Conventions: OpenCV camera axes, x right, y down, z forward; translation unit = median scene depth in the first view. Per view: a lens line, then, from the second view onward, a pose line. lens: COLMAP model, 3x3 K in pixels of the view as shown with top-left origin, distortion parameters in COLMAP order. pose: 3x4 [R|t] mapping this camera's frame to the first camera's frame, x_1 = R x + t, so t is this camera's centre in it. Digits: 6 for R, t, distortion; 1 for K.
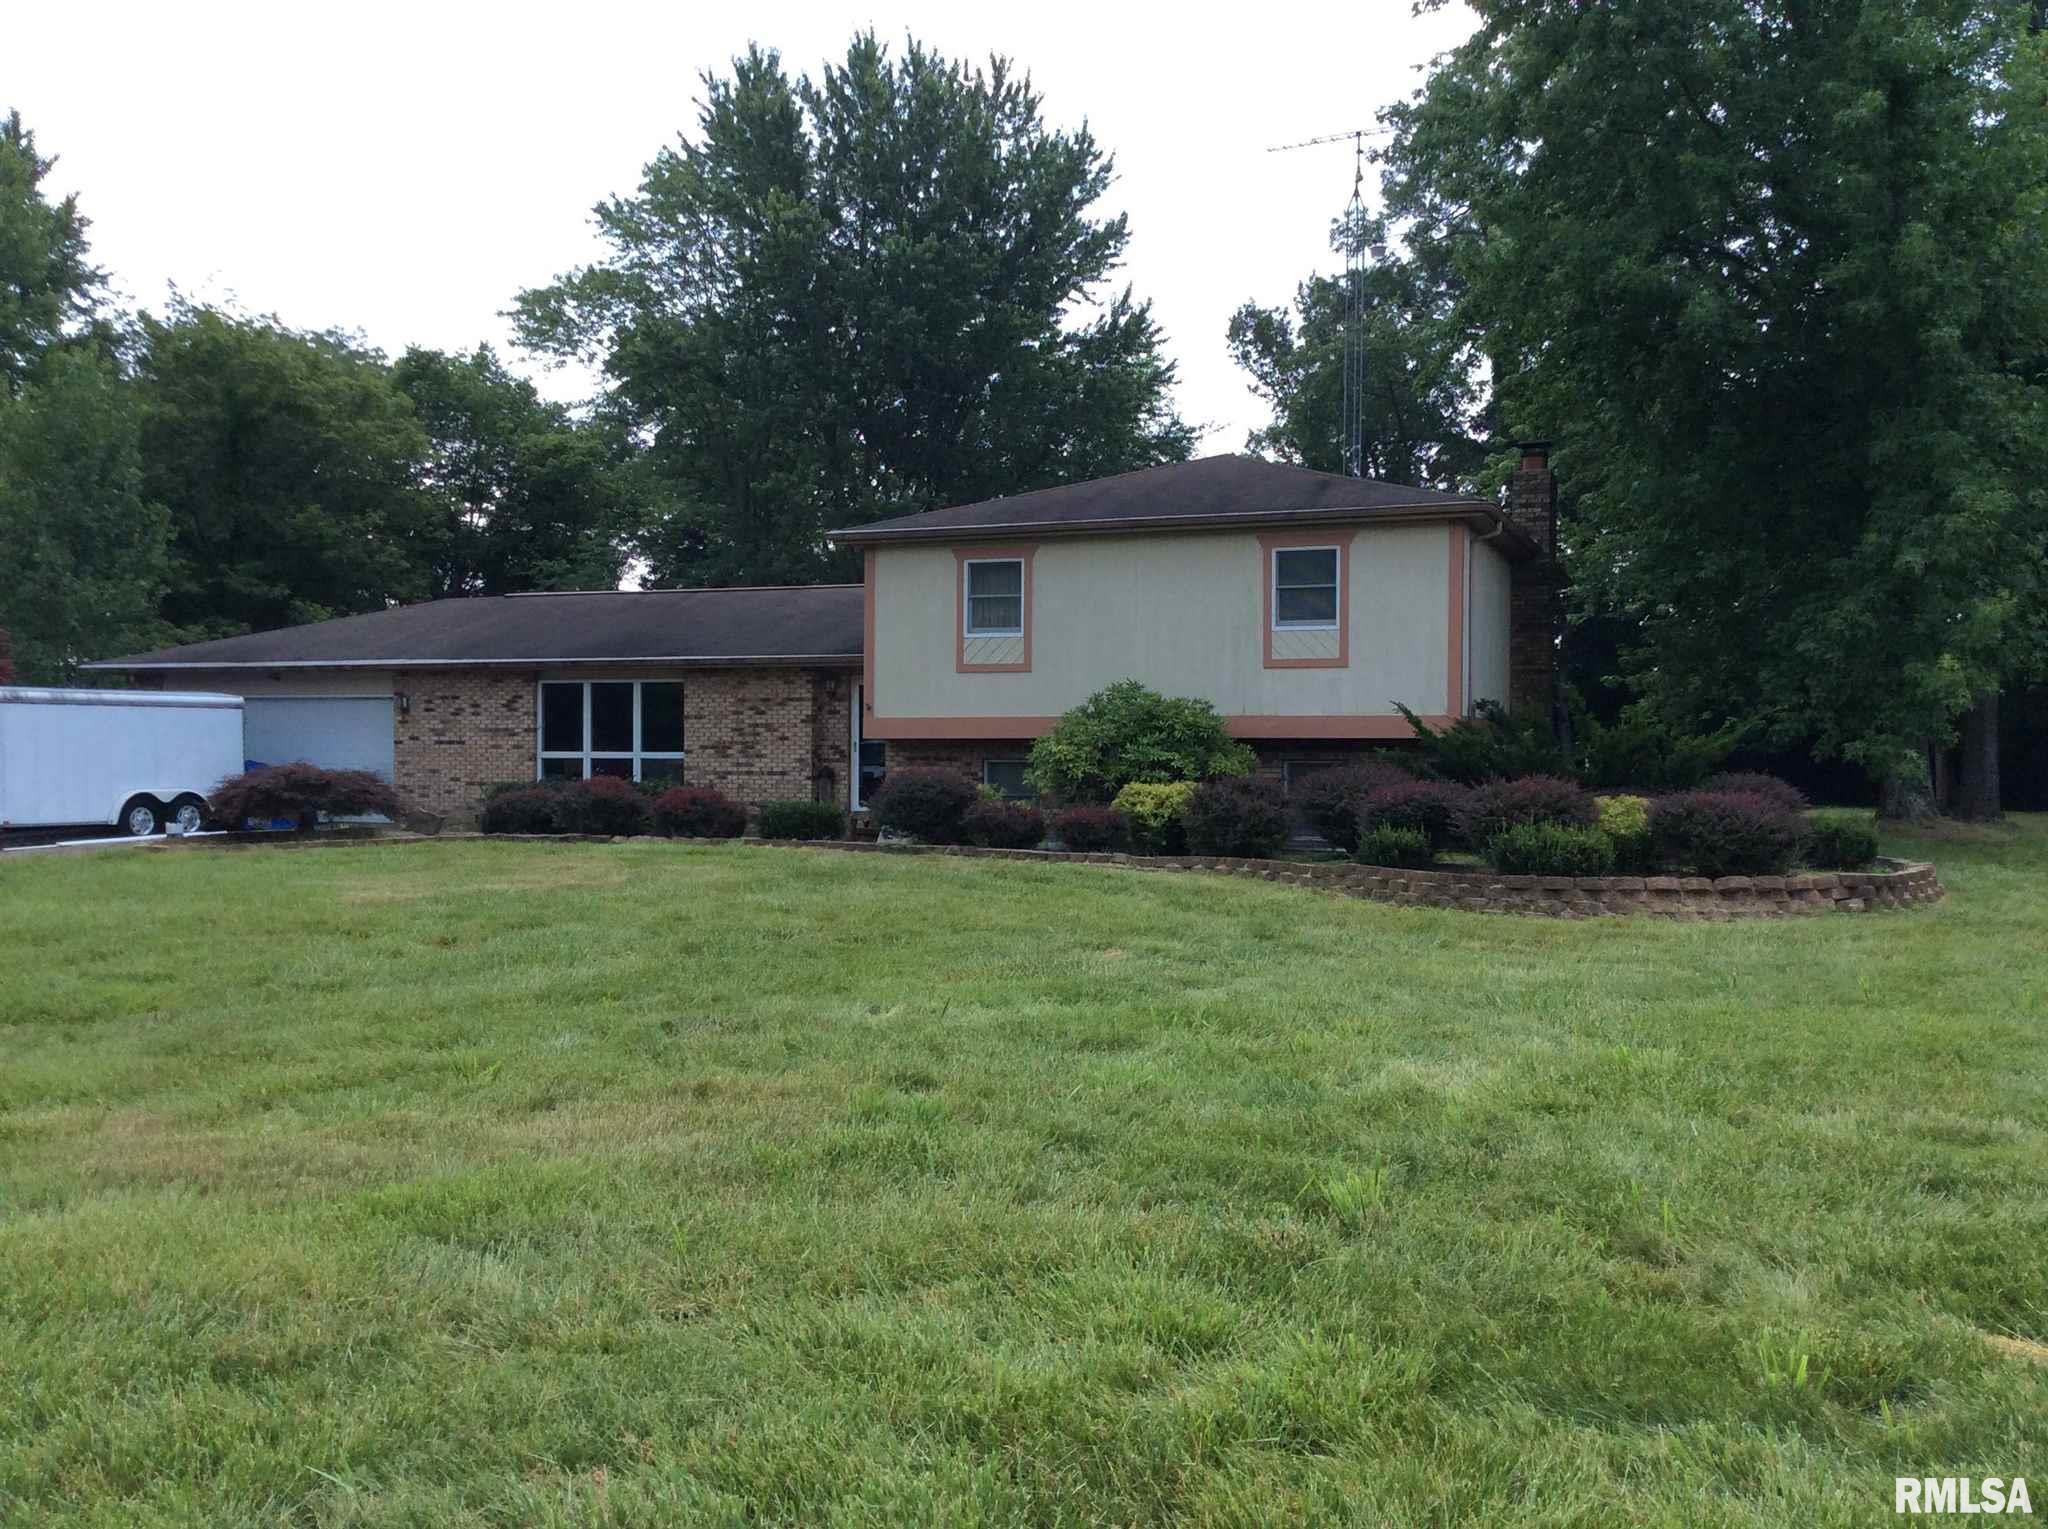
lens RADIAL K [[1846.5, 0, 1025.3], [0, 1846.5, 753.1], [0, 0, 1]] dist [0.118264, -0.230379]
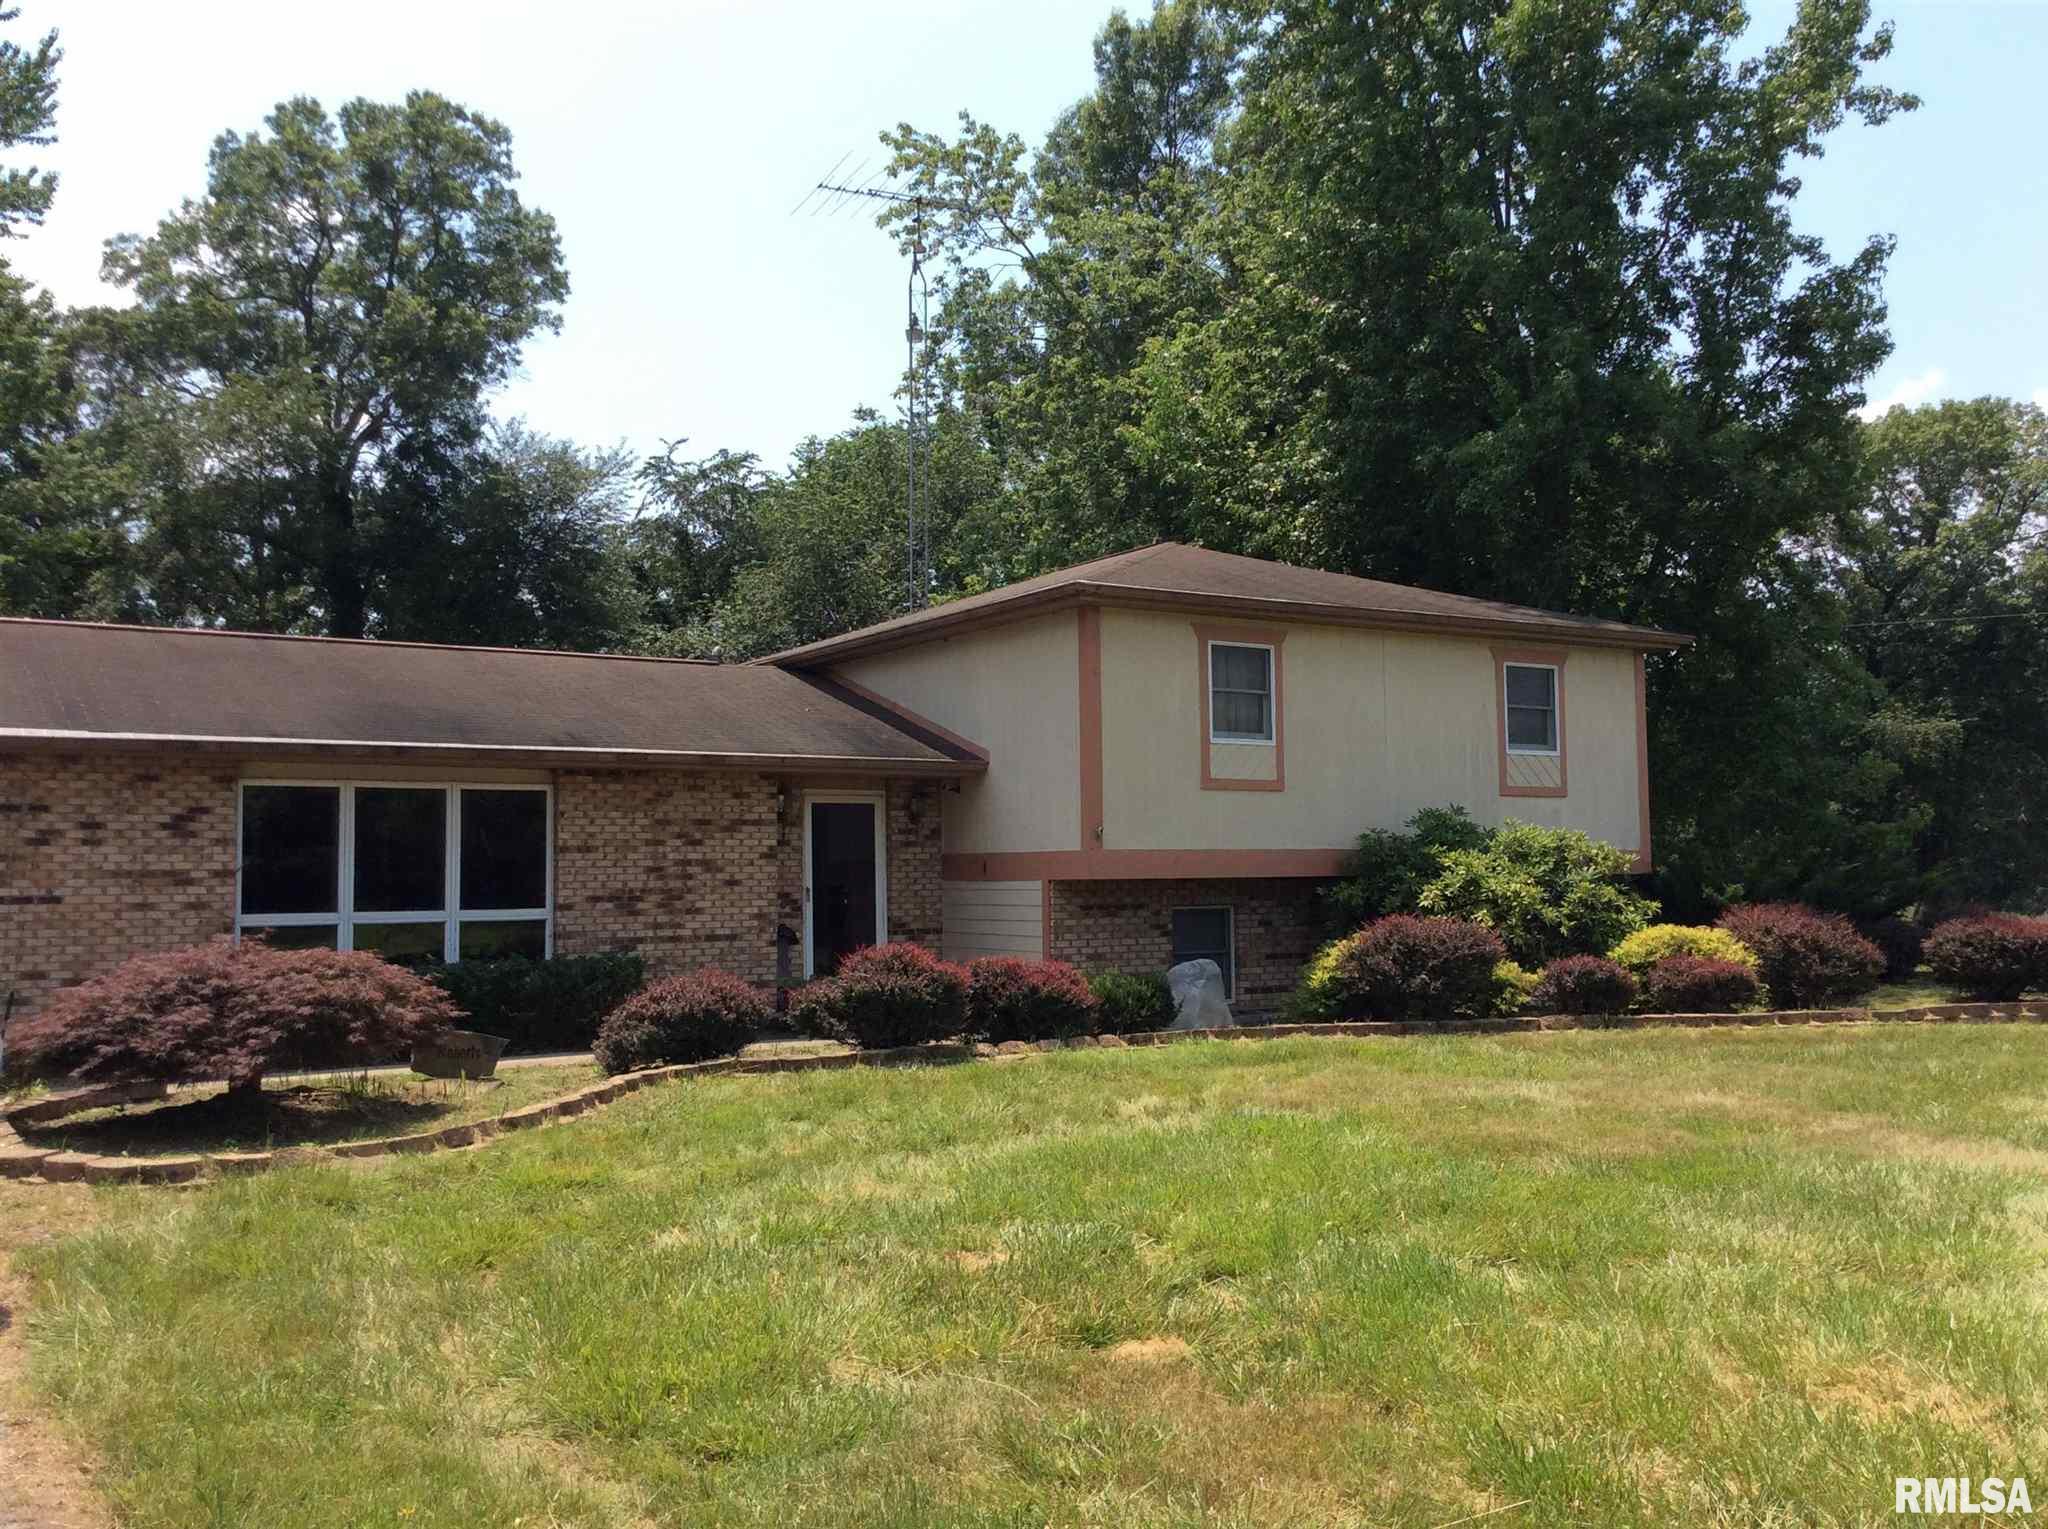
lens RADIAL K [[1875.4, 0, 1050.6], [0, 1875.4, 764.3], [0, 0, 1]] dist [0.128845, -0.247734]
pose [[0.595620, 0.041506, 0.802193, -0.592840], [0.014973, 0.997917, -0.062750, -0.006291], [-0.803127, 0.049386, 0.593758, 0.521136]]
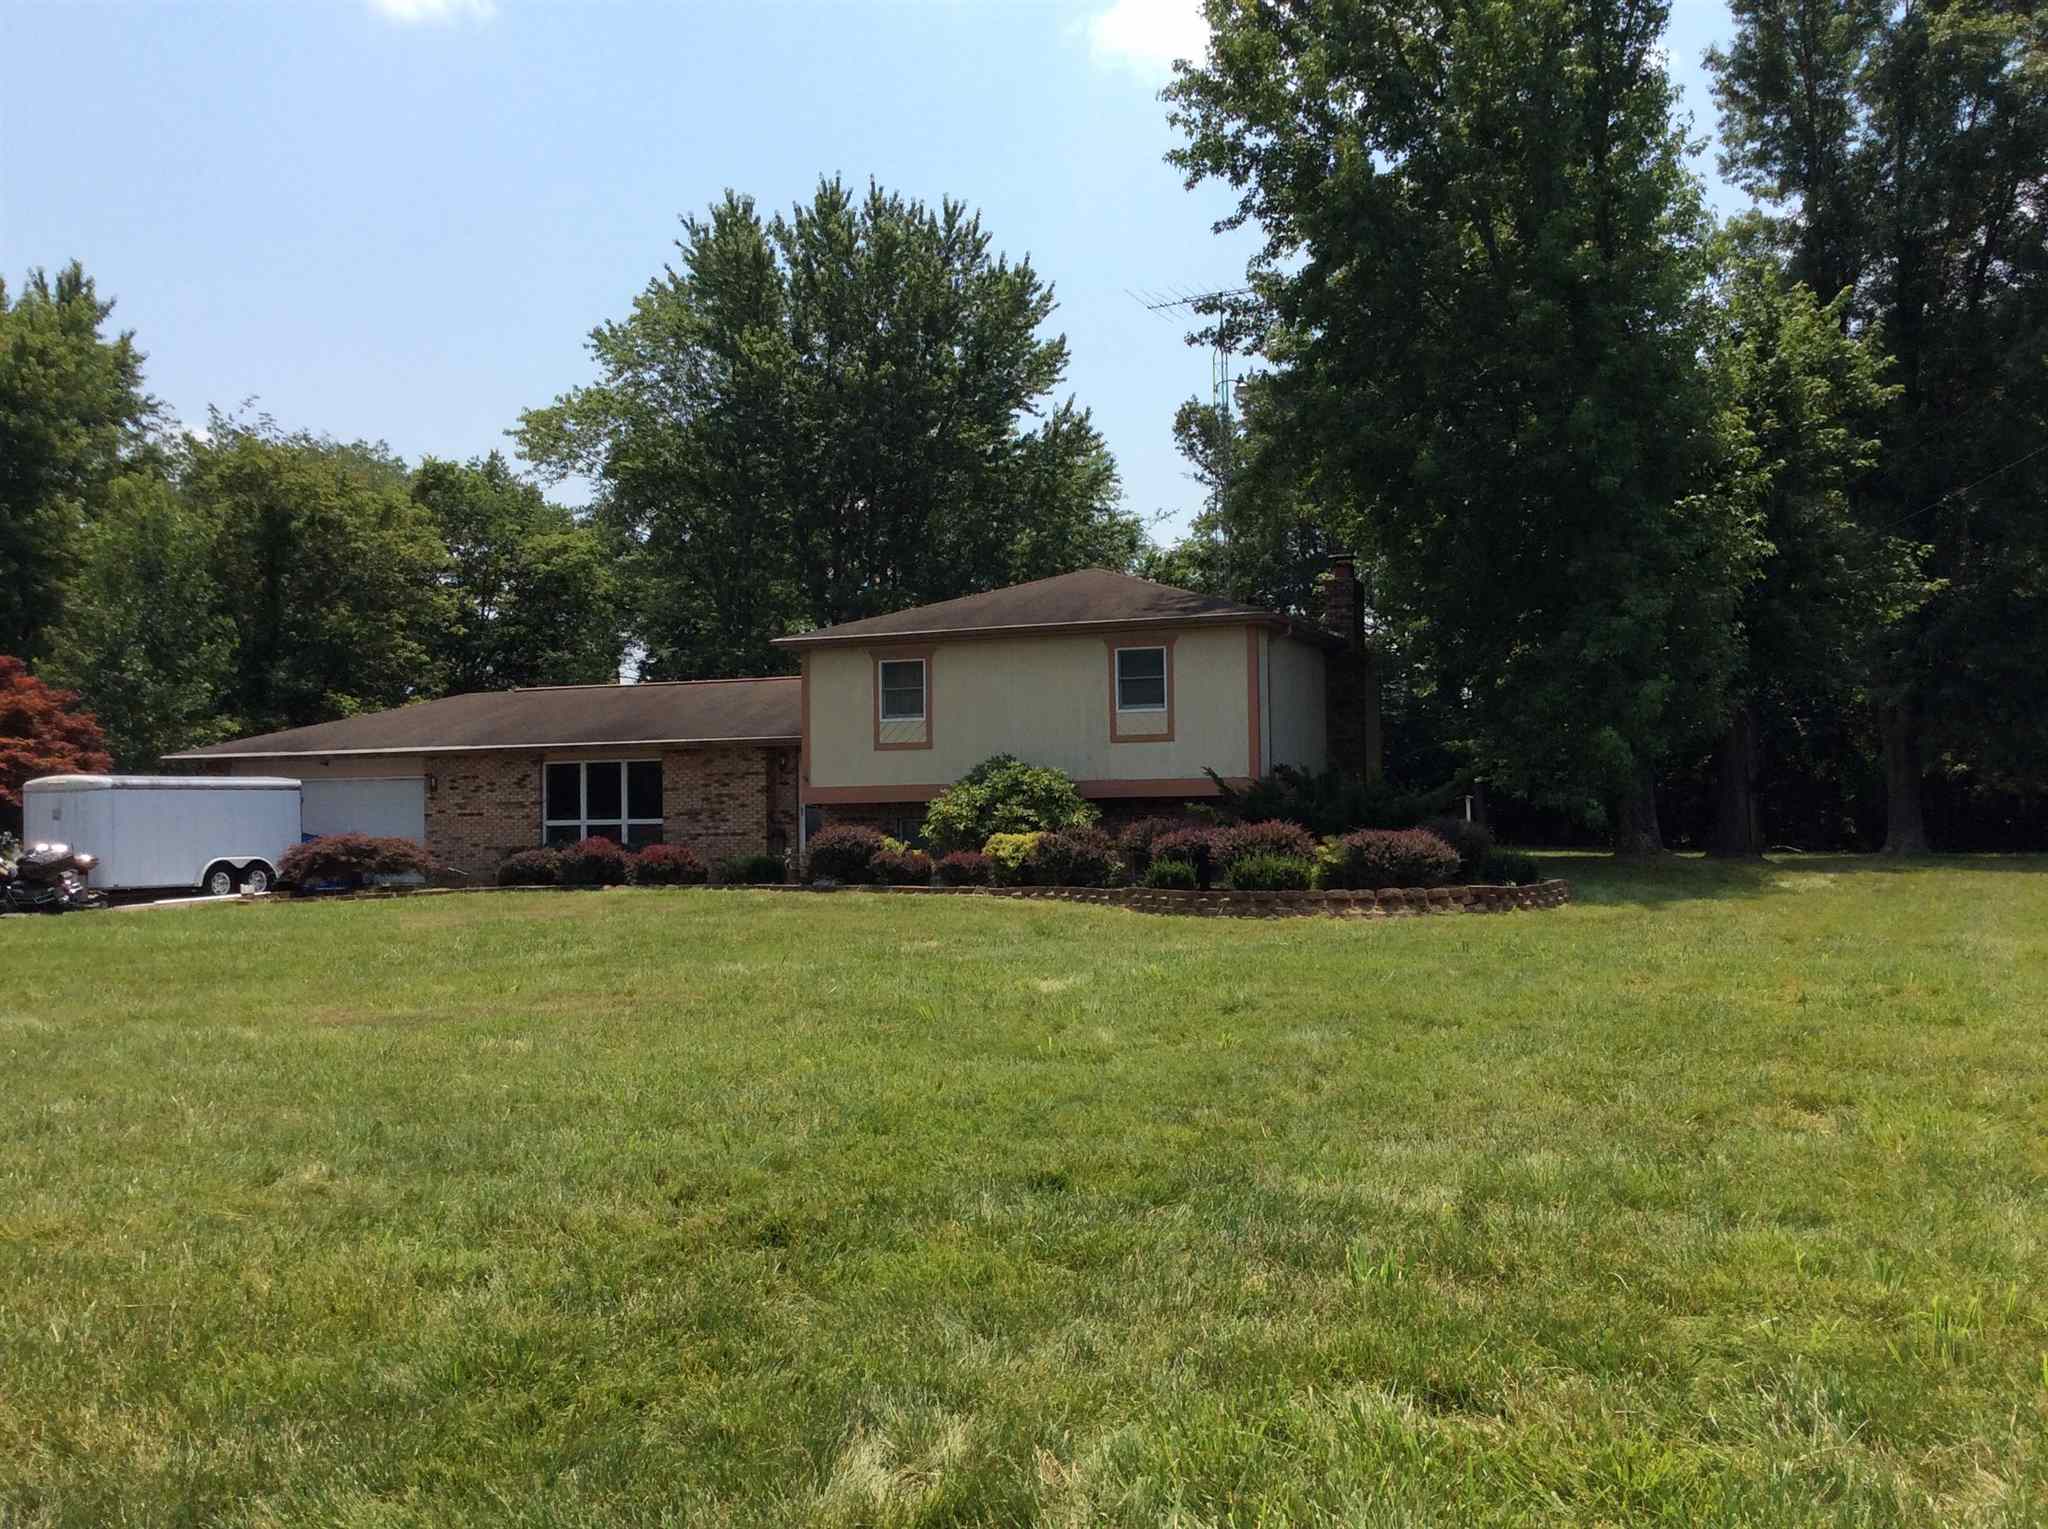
lens RADIAL K [[1852.1, 0, 1033.4], [0, 1852.1, 760.9], [0, 0, 1]] dist [0.122255, -0.251619]
pose [[0.999817, -0.019073, -0.001127, 0.063403], [0.019030, 0.999347, -0.030714, 0.004050], [0.001712, 0.030687, 0.999528, -0.231040]]
